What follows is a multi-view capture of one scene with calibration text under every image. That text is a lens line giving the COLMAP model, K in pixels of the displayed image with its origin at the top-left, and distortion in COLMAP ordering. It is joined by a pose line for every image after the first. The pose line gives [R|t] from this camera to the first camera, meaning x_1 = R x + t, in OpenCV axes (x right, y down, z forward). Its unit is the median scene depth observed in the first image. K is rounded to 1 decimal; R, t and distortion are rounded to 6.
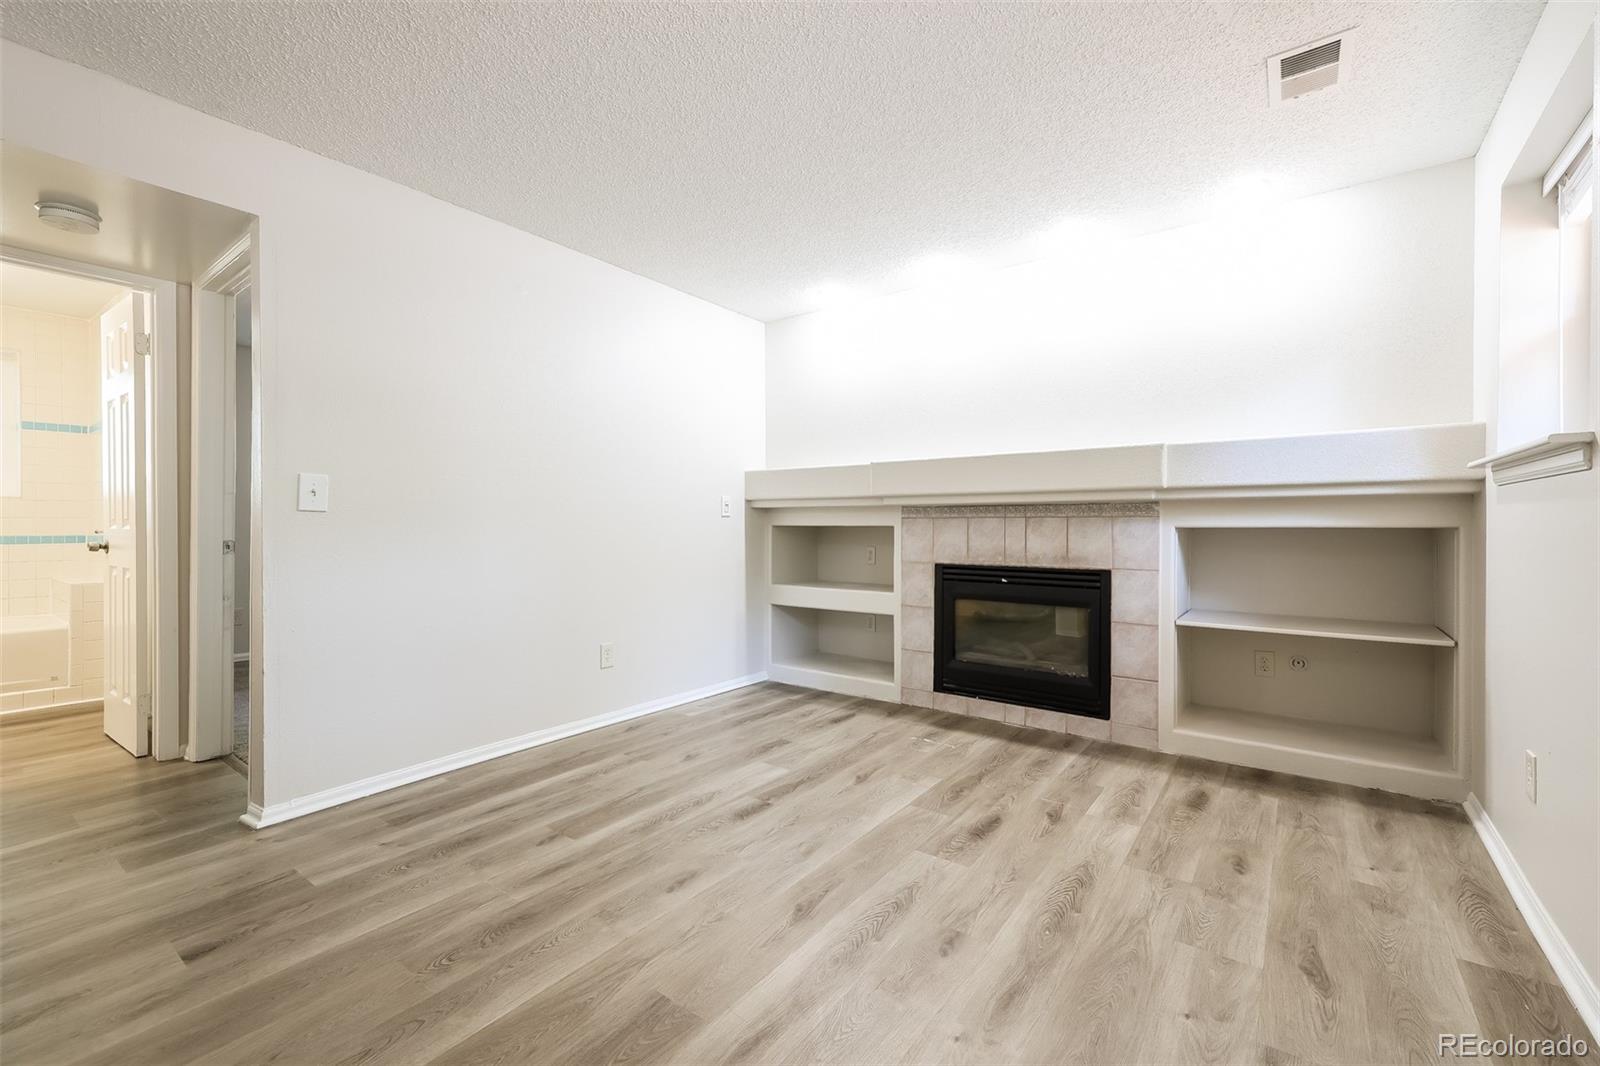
lens RADIAL K [[680.2, 0, 793.4], [0, 680.2, 531.4], [0, 0, 1]] dist [0.004014, 0.001013]
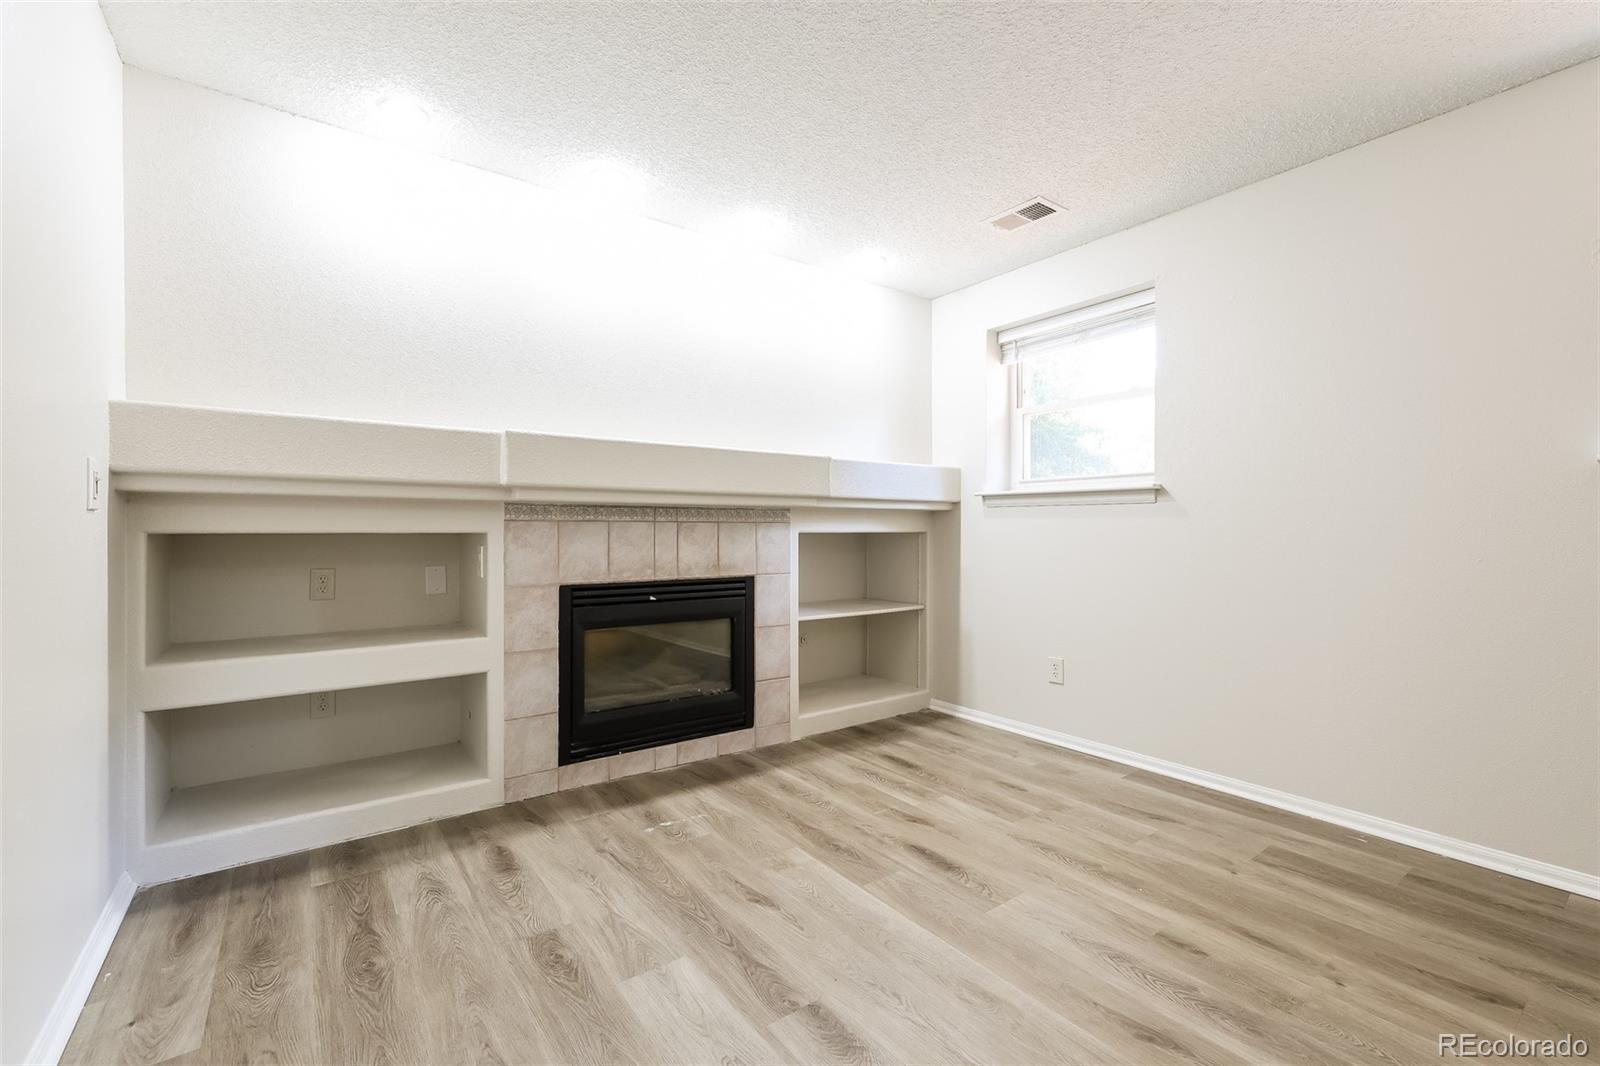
lens RADIAL K [[680.2, 0, 799.2], [0, 680.2, 530.6], [0, 0, 1]] dist [0.004014, 0.001013]
pose [[0.279955, -0.001849, 0.960011, -0.518581], [0.009055, 0.999959, -0.000714, -0.009026], [-0.959970, 0.008893, 0.279960, 0.722098]]
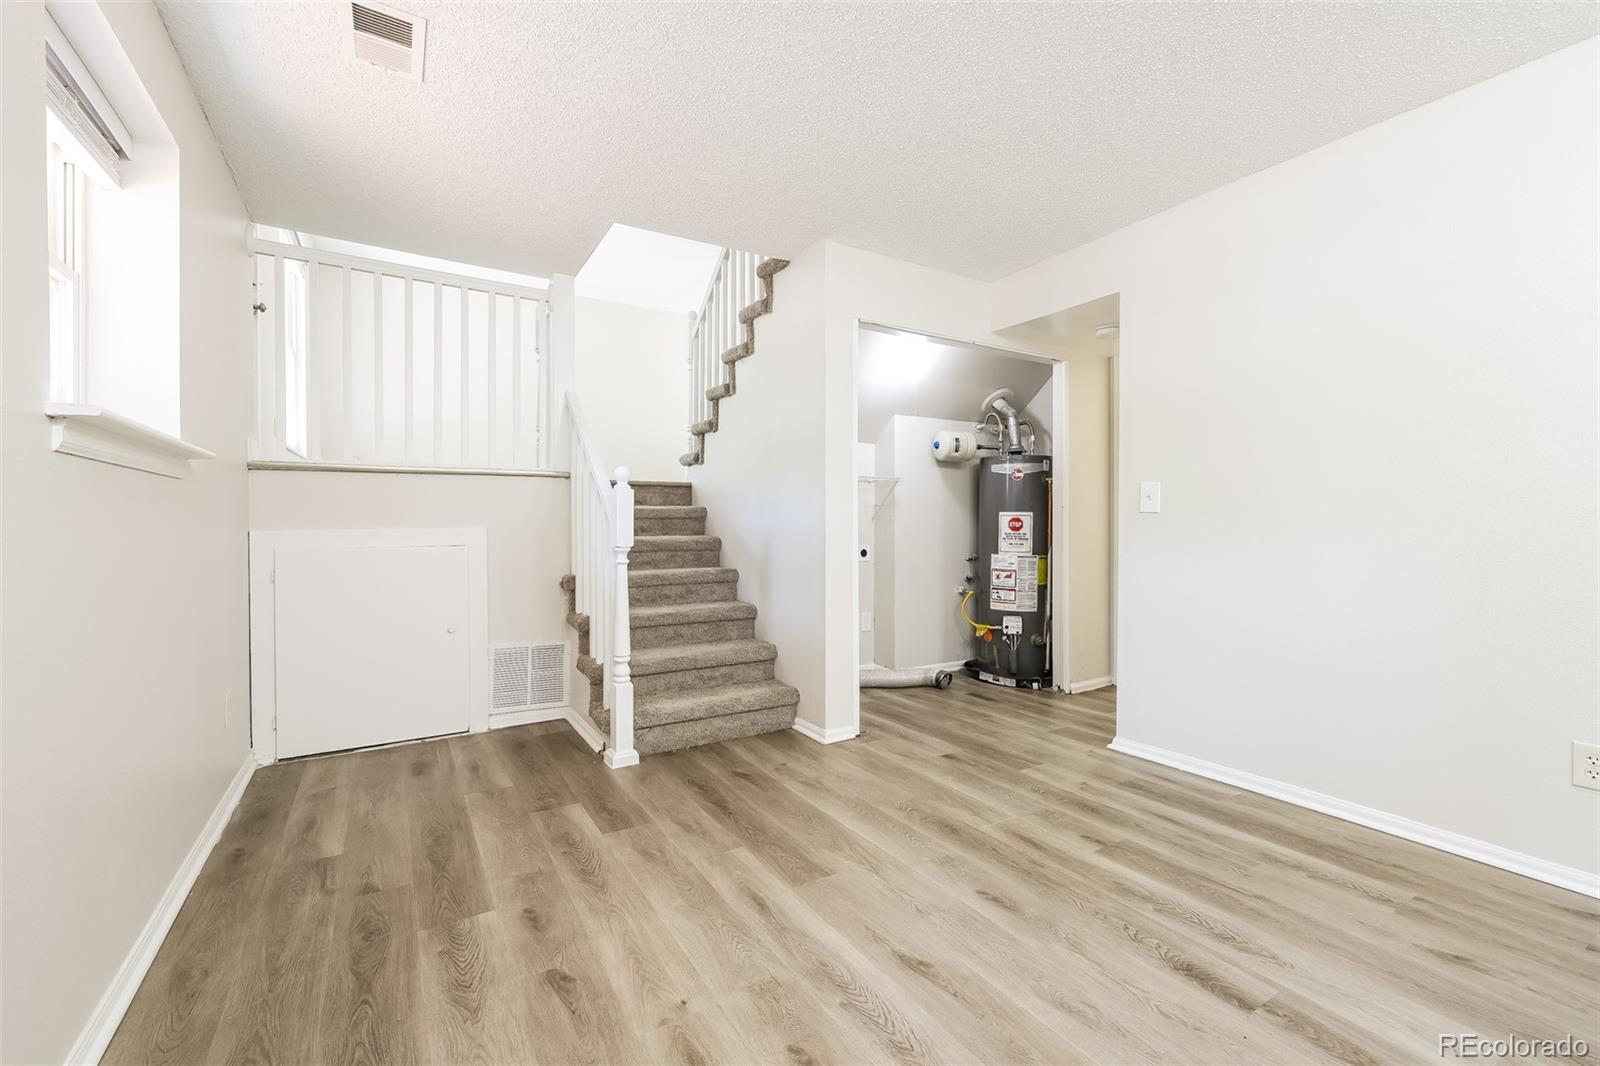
lens RADIAL K [[680.2, 0, 803.7], [0, 680.2, 524.7], [0, 0, 1]] dist [0.004014, 0.001013]
pose [[-0.361601, 0.005140, -0.932319, 0.549432], [-0.010153, 0.999904, 0.009451, -0.010957], [0.932277, 0.012884, -0.361514, 0.729838]]
